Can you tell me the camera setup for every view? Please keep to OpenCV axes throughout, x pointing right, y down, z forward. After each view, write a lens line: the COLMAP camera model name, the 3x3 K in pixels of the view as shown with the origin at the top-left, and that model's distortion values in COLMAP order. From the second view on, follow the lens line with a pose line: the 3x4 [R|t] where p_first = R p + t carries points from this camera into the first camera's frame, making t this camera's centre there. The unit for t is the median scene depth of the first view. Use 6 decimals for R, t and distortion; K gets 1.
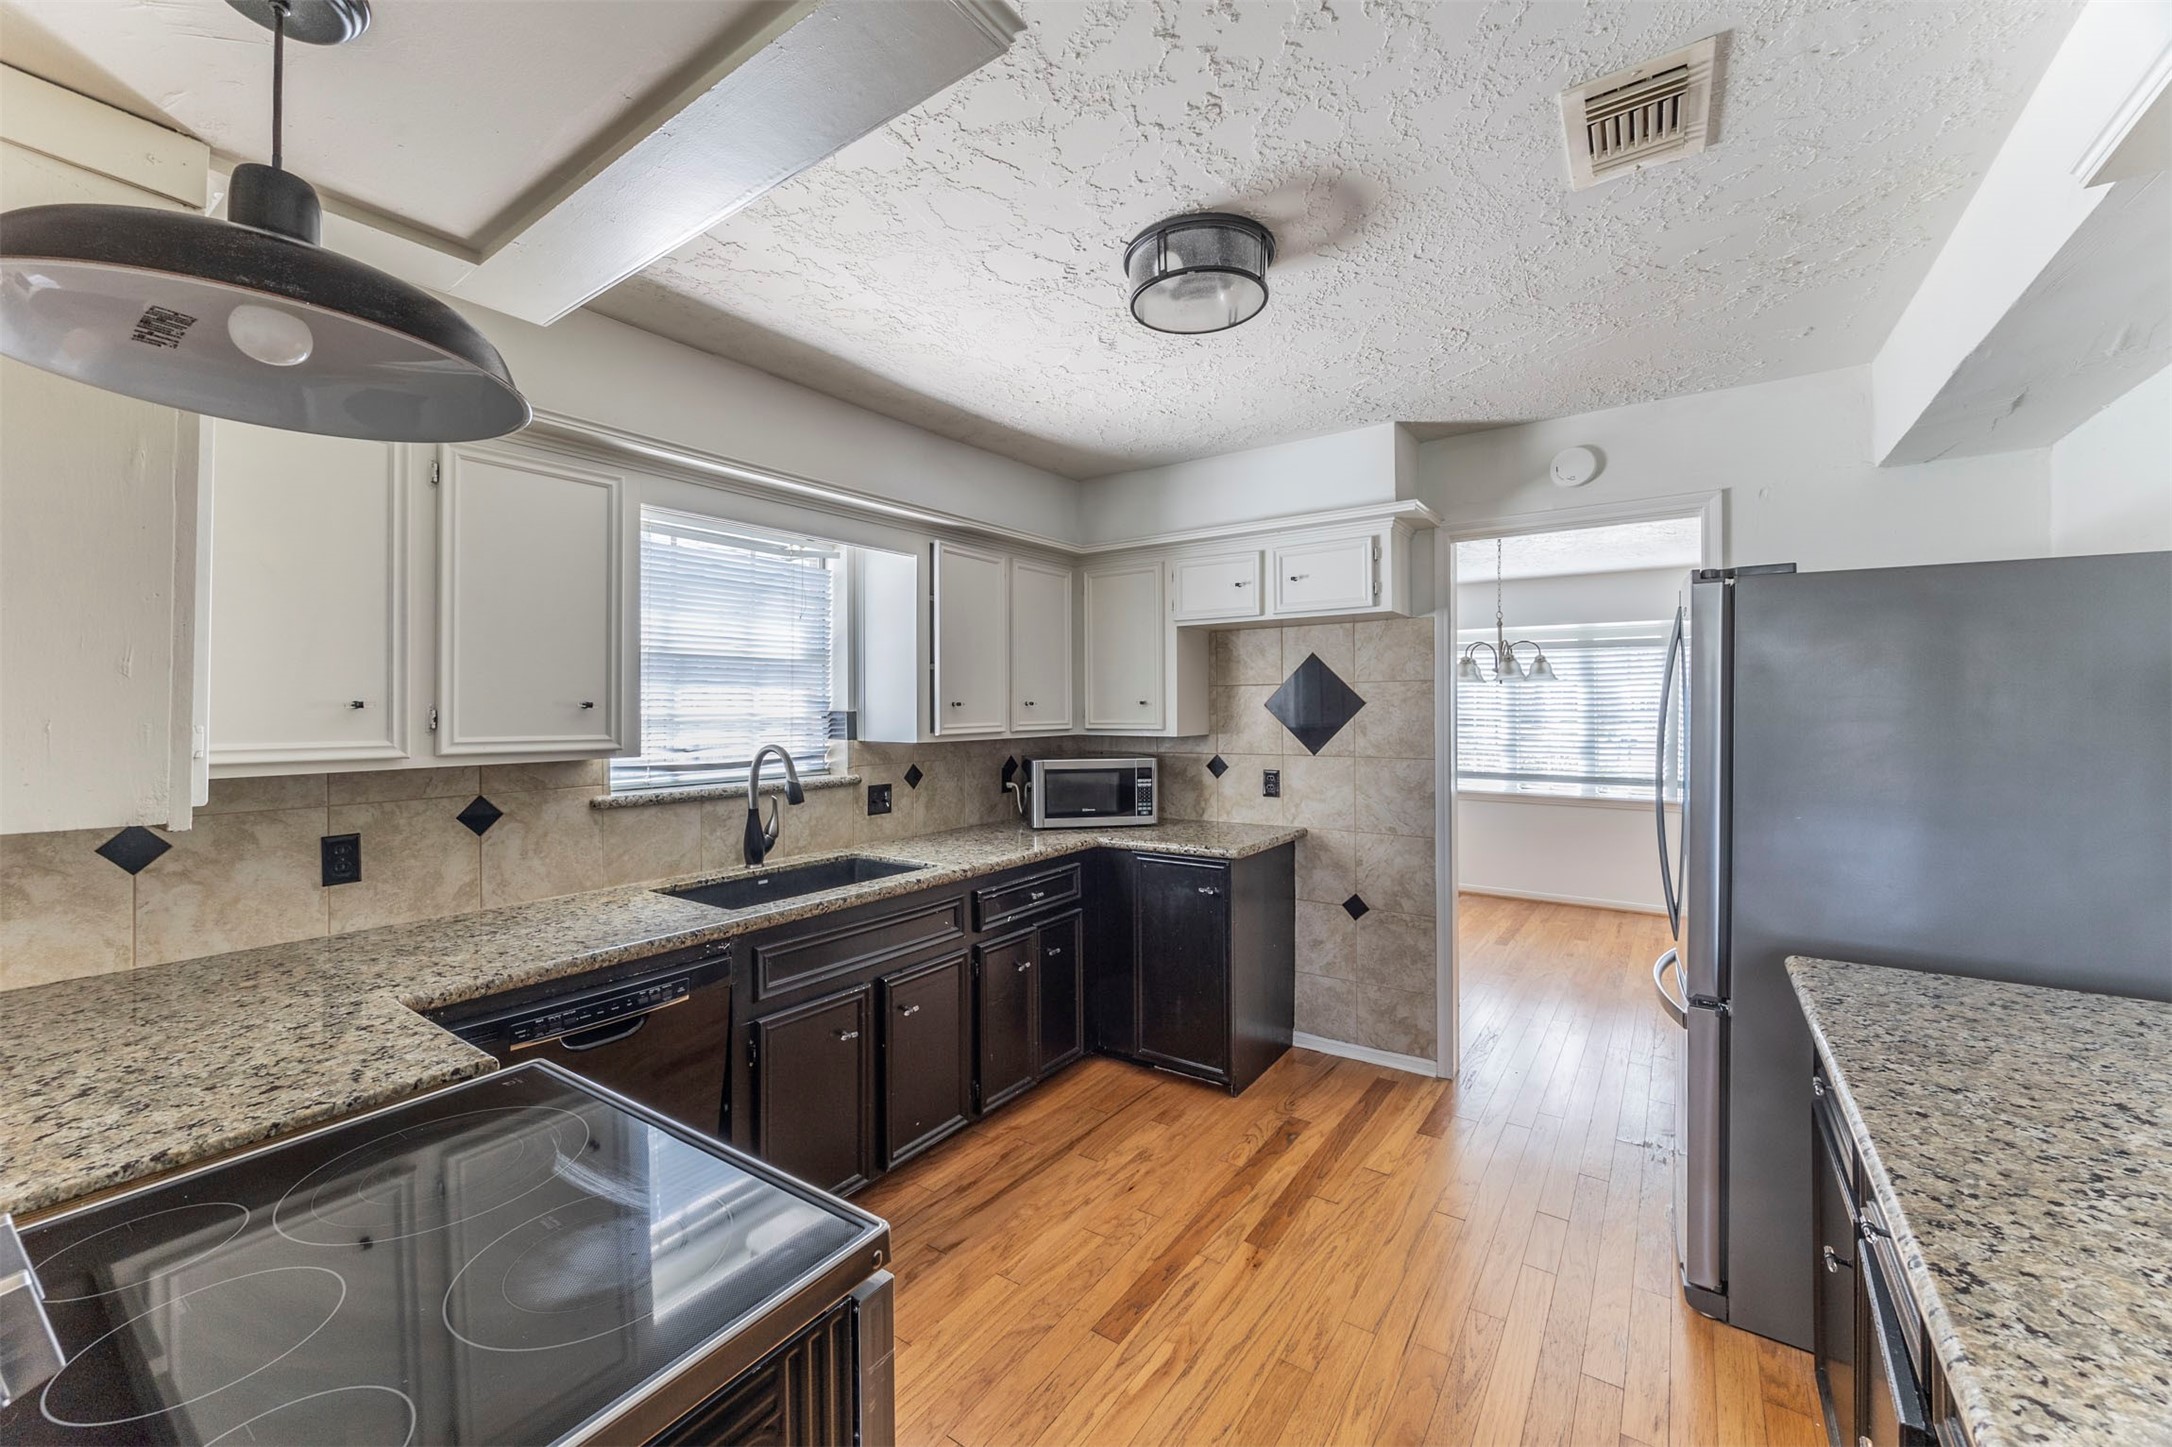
lens RADIAL K [[840.6, 0, 1079.7], [0, 840.6, 706.4], [0, 0, 1]] dist [-0.000234, -0.000057]
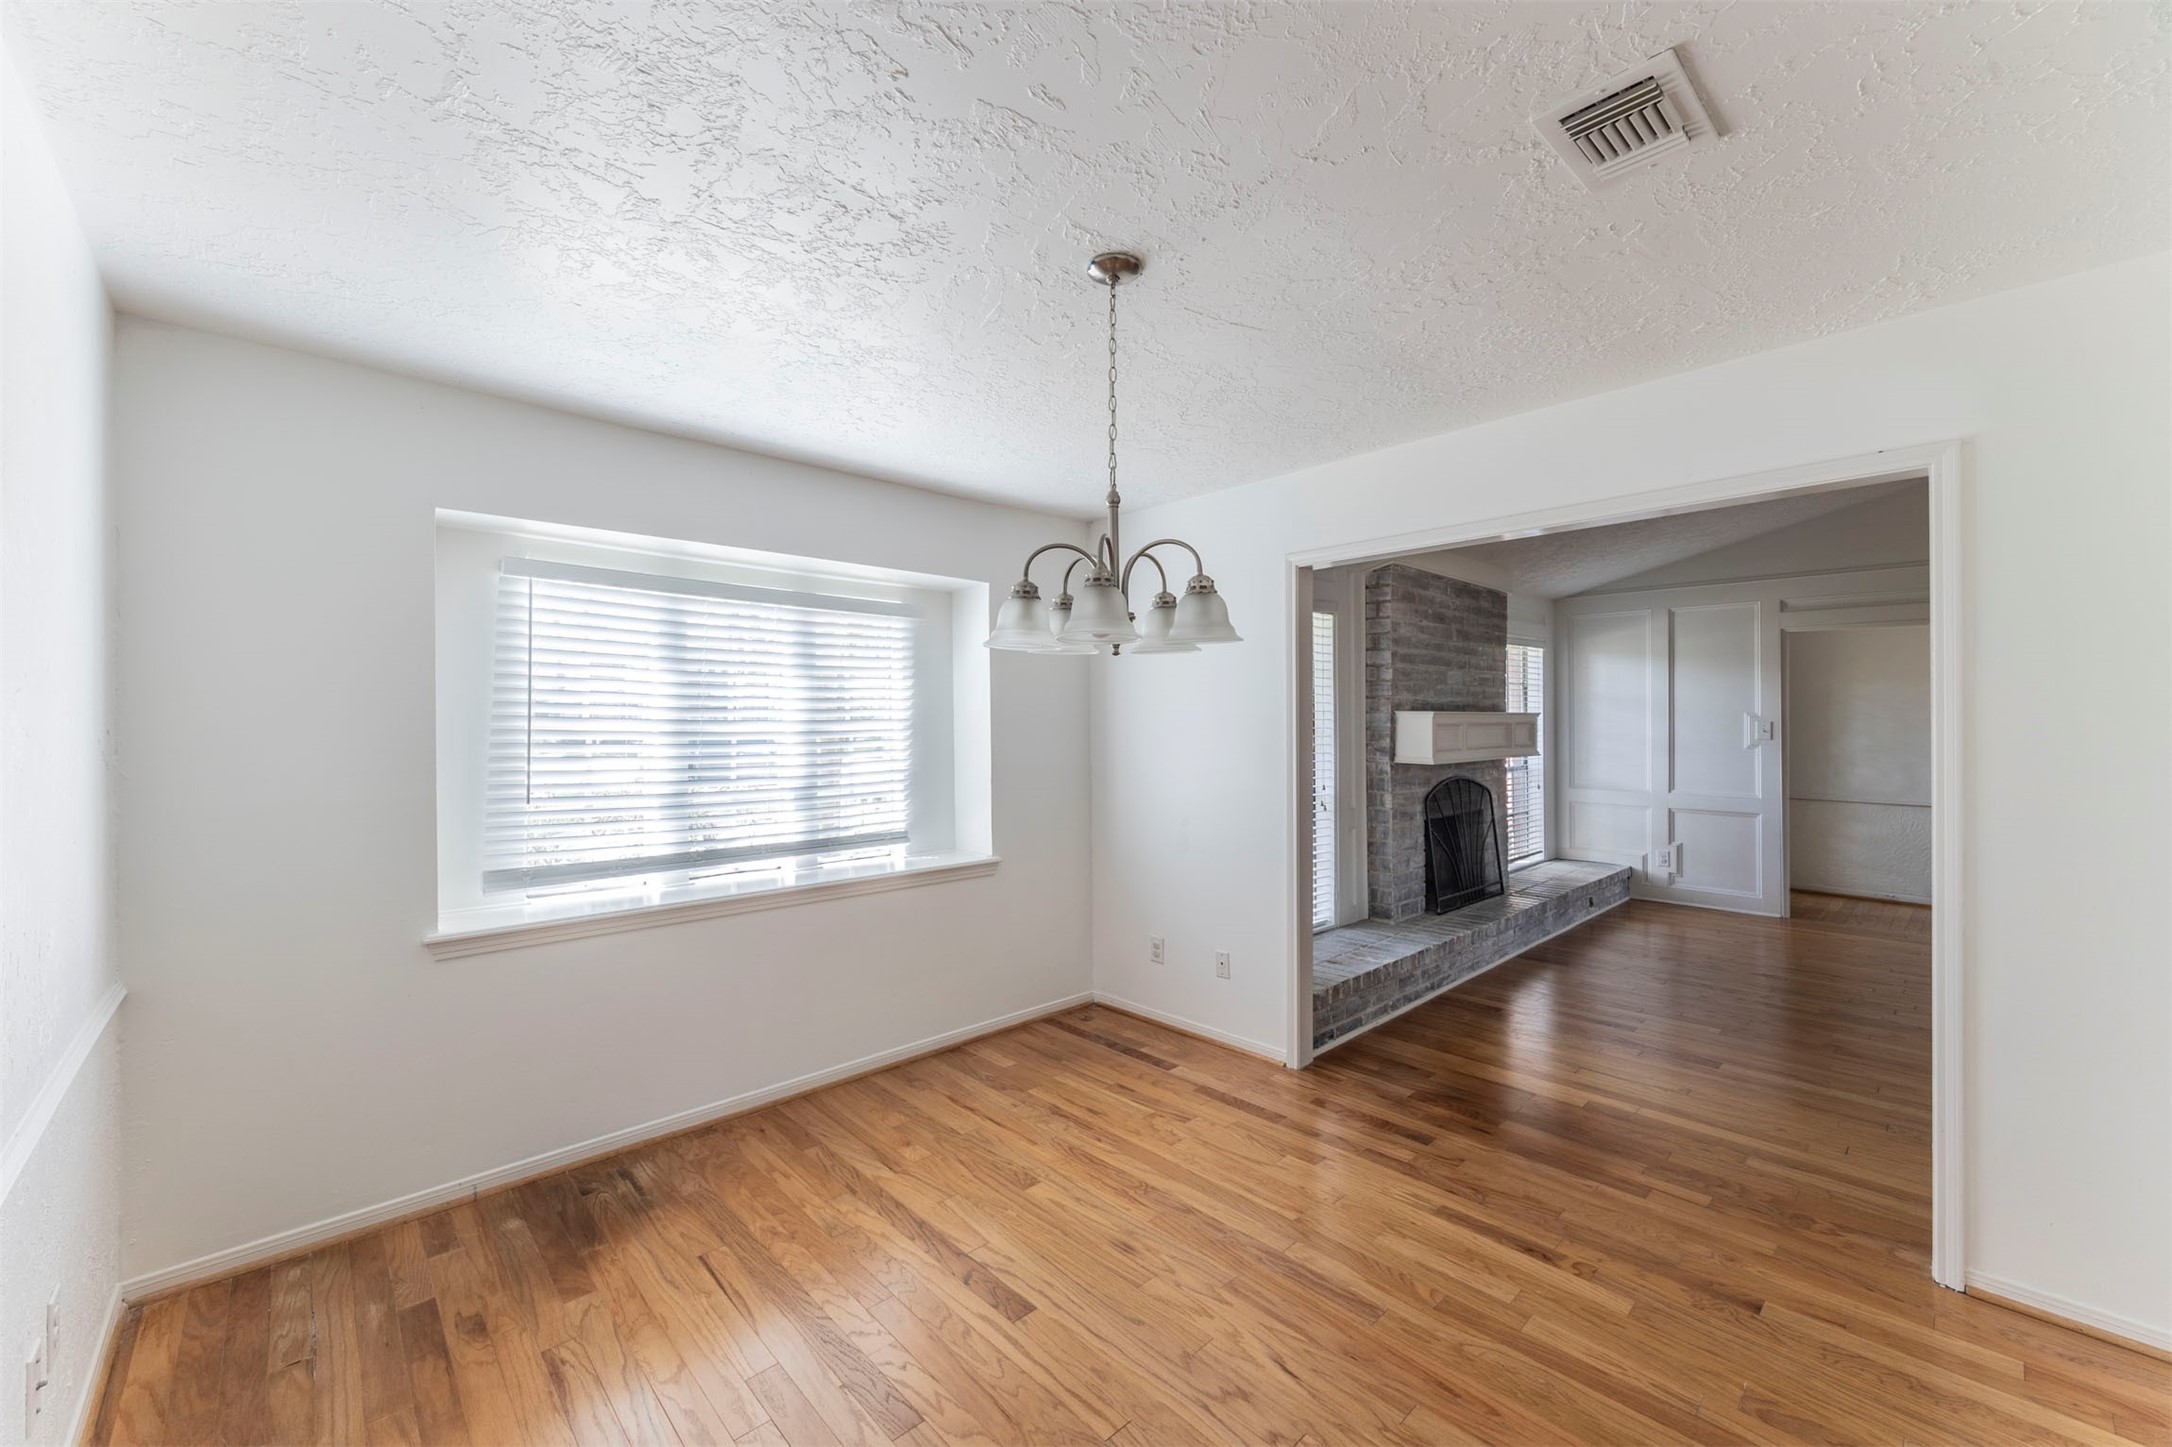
lens RADIAL K [[835.7, 0, 1120.1], [0, 835.7, 708.0], [0, 0, 1]] dist [0.001915, 0.000073]
pose [[0.201831, 0.015423, 0.979299, 0.245836], [-0.007137, 0.999873, -0.014276, 0.008568], [-0.979394, -0.004108, 0.201915, 1.404349]]
